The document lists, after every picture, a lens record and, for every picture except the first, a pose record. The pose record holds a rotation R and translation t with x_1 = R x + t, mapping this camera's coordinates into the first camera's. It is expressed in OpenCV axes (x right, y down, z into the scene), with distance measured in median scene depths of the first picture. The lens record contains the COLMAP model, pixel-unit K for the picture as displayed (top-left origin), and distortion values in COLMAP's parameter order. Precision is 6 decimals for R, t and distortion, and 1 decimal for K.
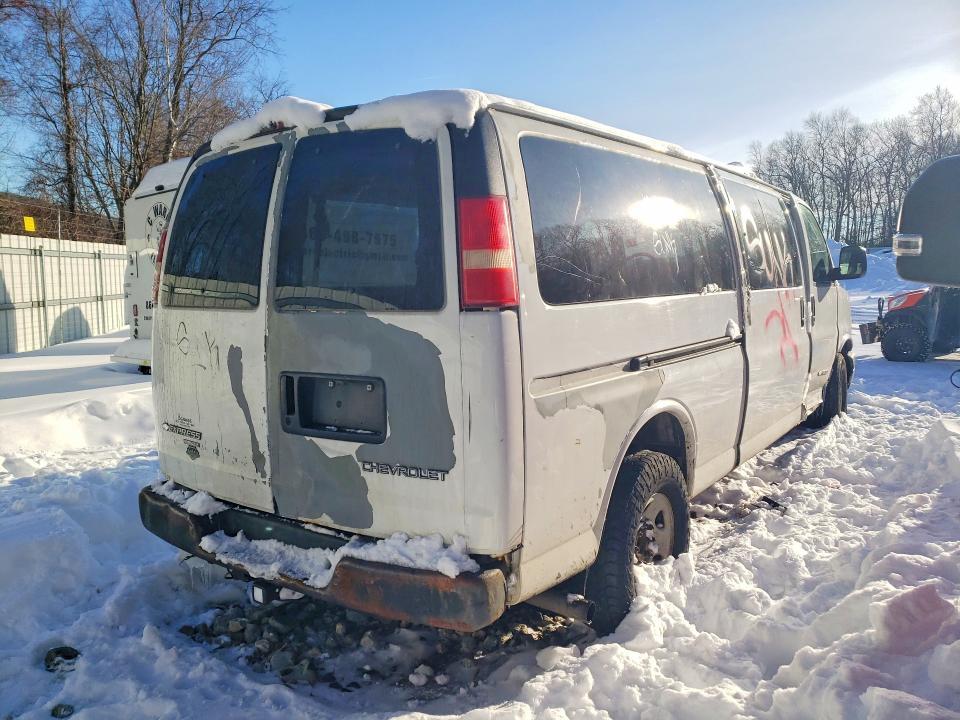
lens RADIAL K [[704.7, 0, 477.7], [0, 704.7, 359.7], [0, 0, 1]] dist [0.128486, 0.003010]
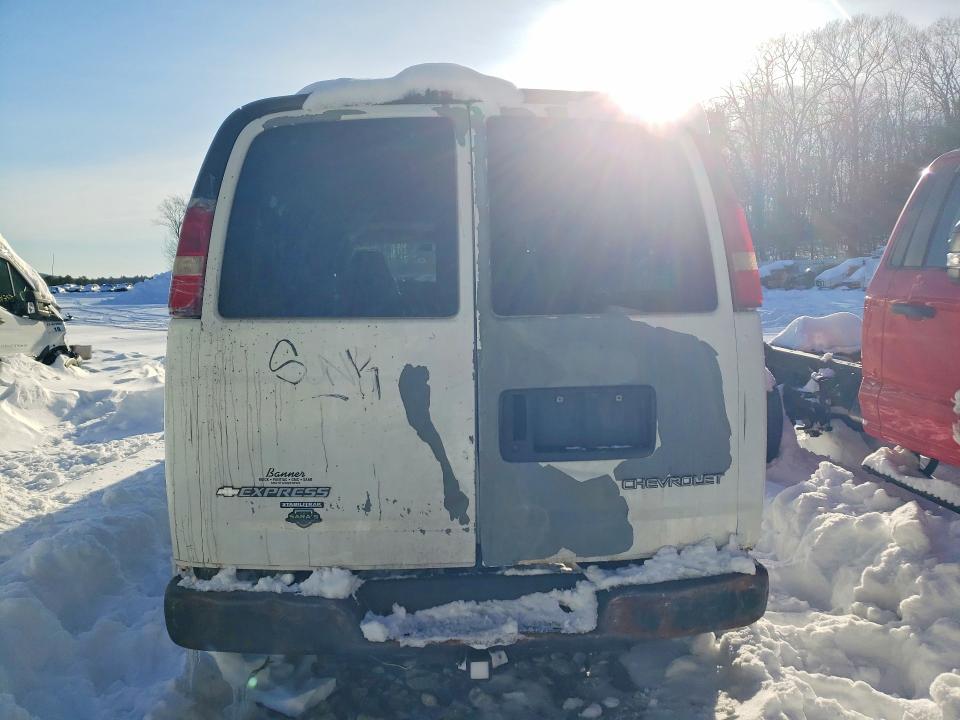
lens RADIAL K [[704.7, 0, 477.2], [0, 704.7, 354.9], [0, 0, 1]] dist [0.128486, 0.003010]
pose [[0.769235, -0.050010, 0.637006, -0.818911], [0.066689, 0.997771, -0.002199, -0.025243], [-0.635476, 0.044173, 0.770856, 0.372016]]
